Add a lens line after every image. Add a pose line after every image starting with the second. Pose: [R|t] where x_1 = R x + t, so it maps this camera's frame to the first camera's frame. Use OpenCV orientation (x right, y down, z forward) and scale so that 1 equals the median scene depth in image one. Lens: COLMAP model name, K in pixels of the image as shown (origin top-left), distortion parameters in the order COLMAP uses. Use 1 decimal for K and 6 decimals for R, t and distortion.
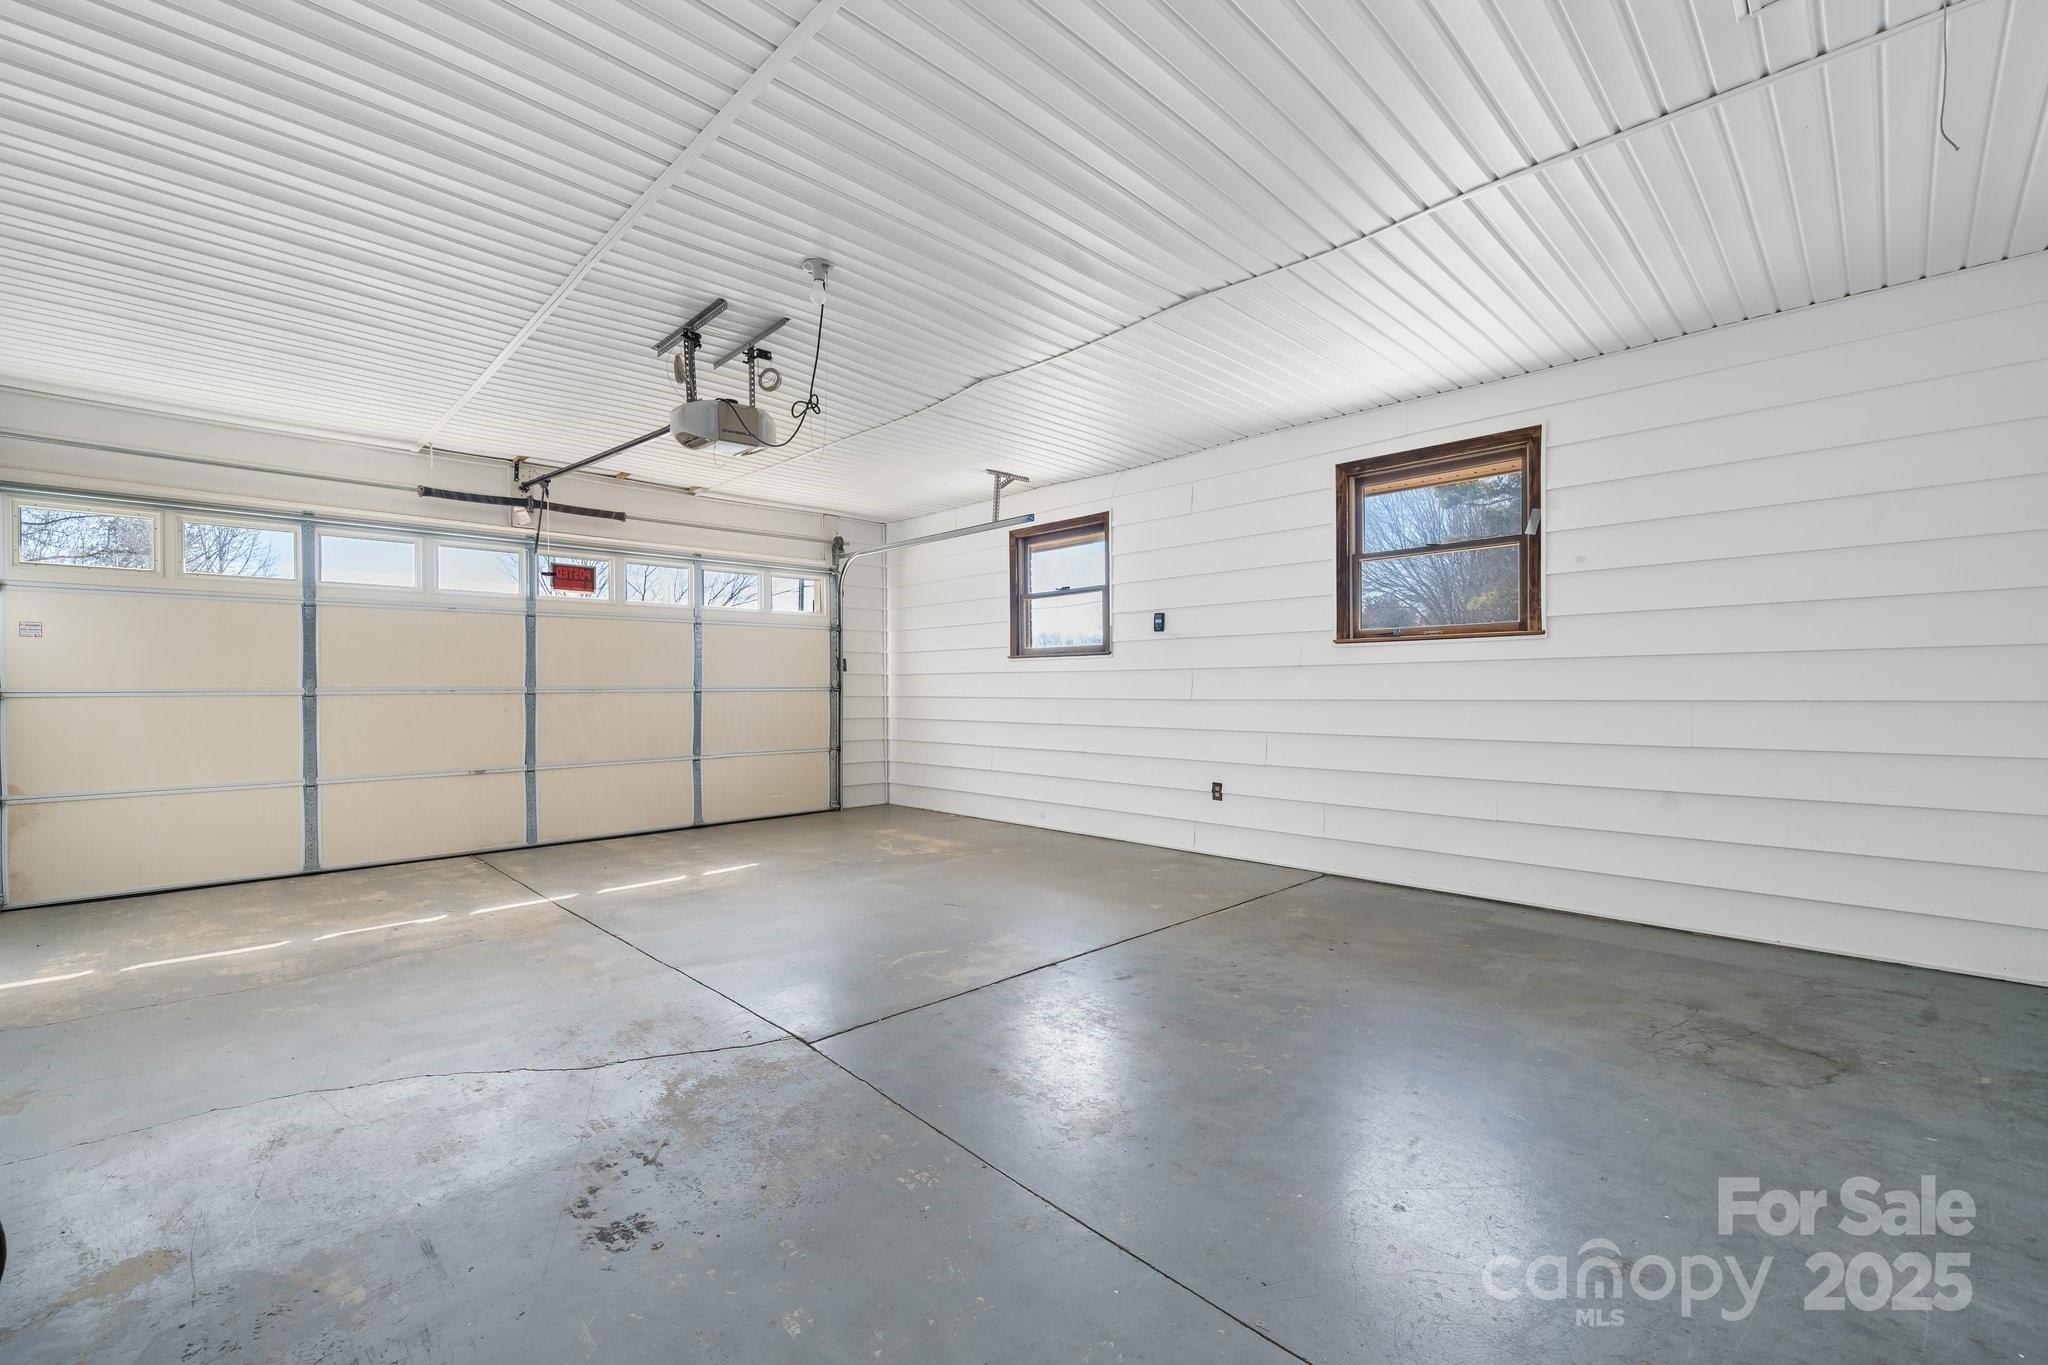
lens RADIAL K [[849.8, 0, 1024.0], [0, 849.8, 682.5], [0, 0, 1]] dist [-0.000468, -0.000027]
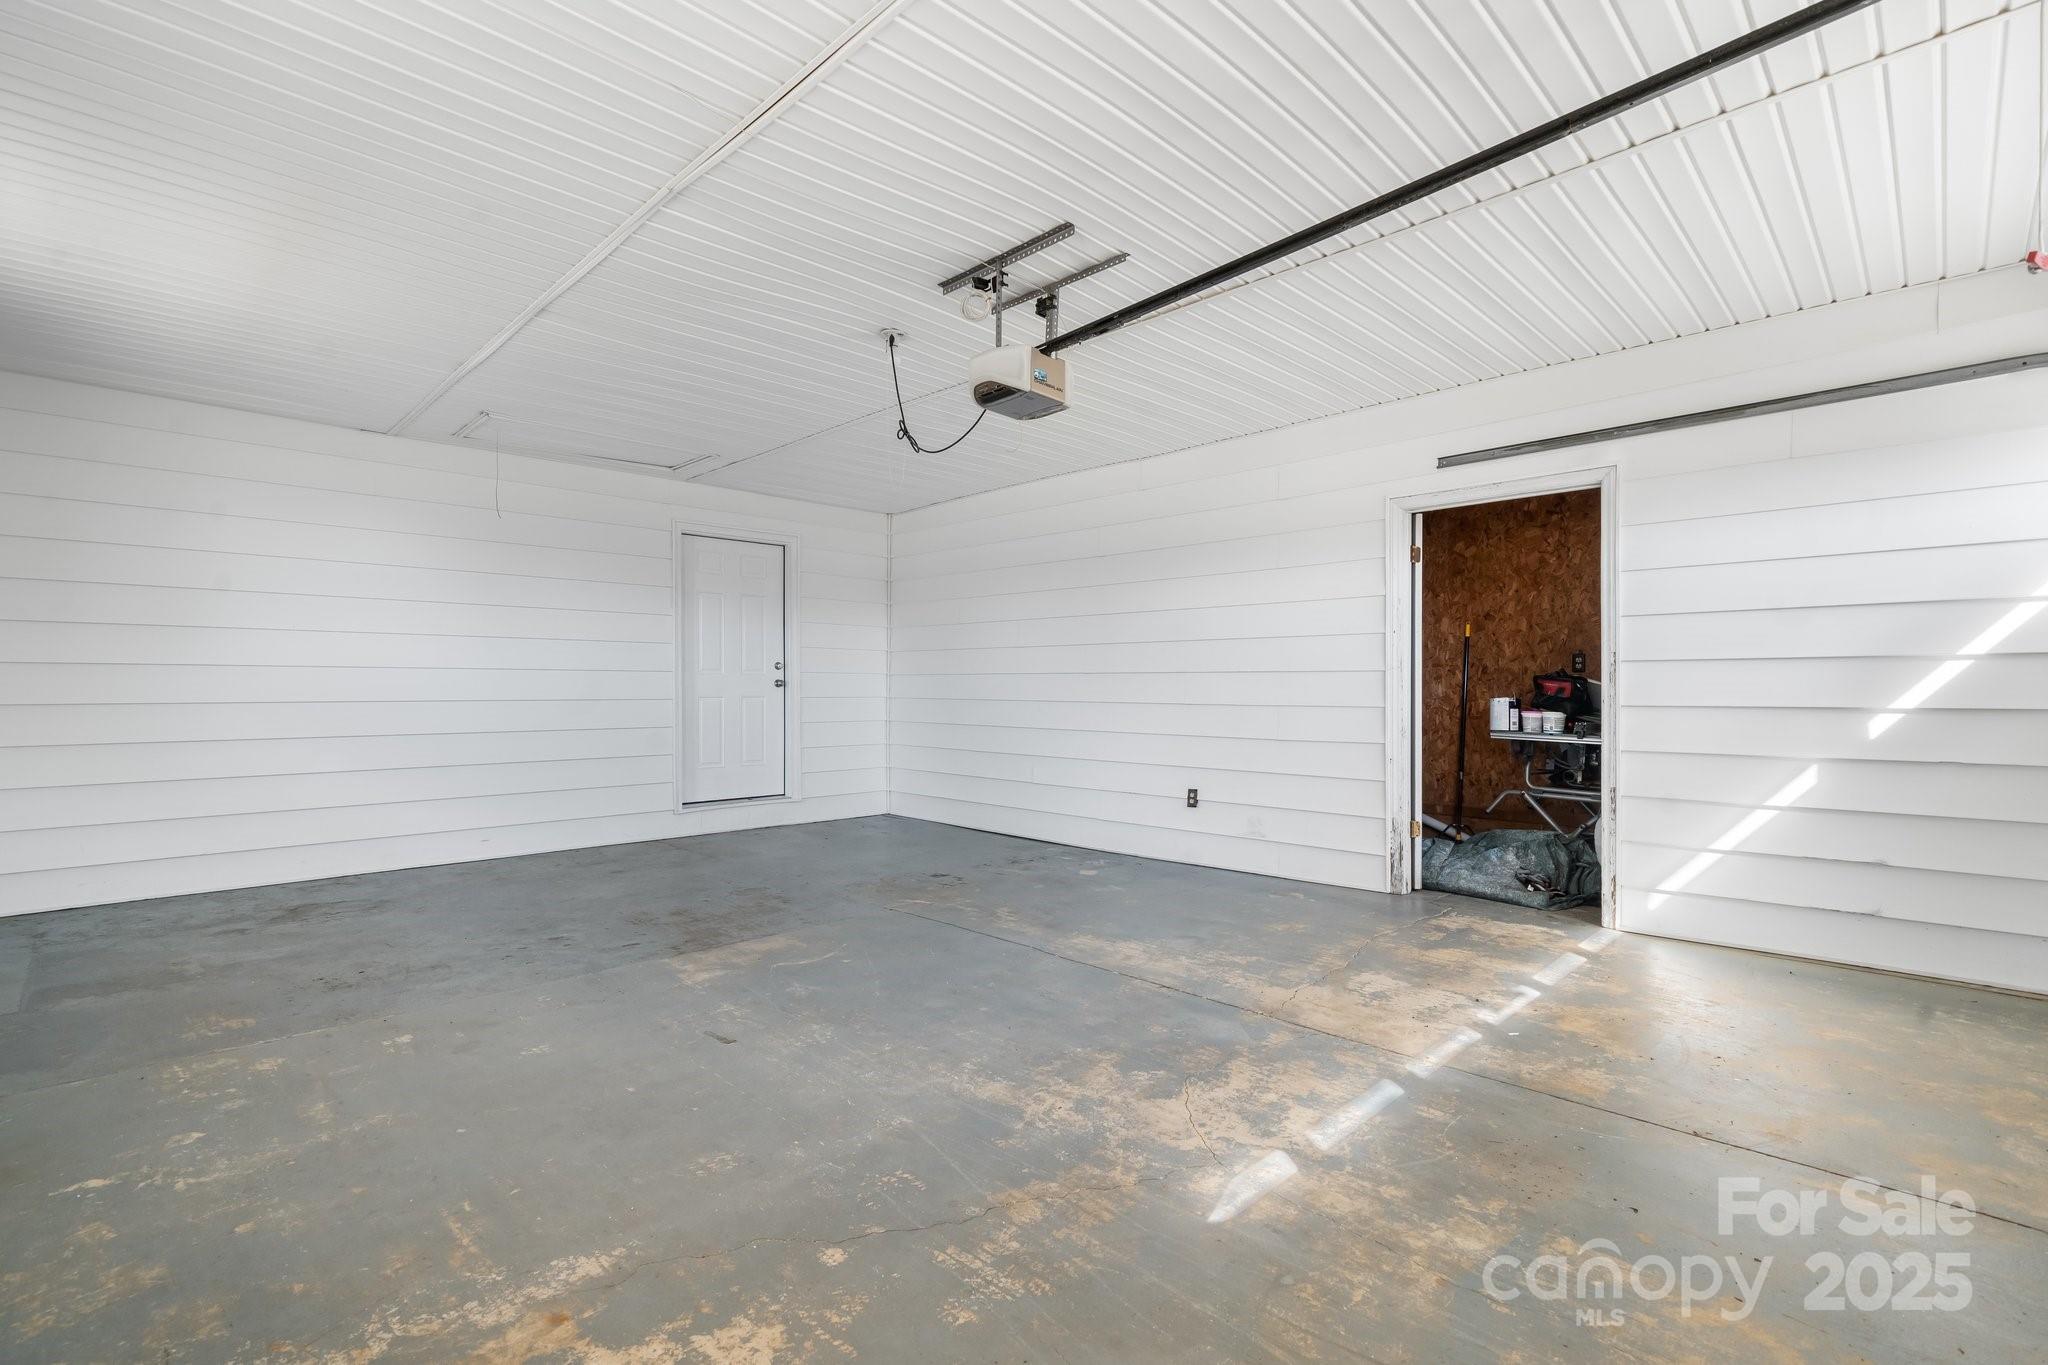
lens RADIAL K [[895.3, 0, 1018.0], [0, 895.3, 682.8], [0, 0, 1]] dist [-0.002267, 0.000420]
pose [[-0.999982, 0.005345, -0.002547, -0.363257], [0.005370, 0.999938, -0.009728, 0.010209], [0.002495, -0.009741, -0.999949, 2.011236]]
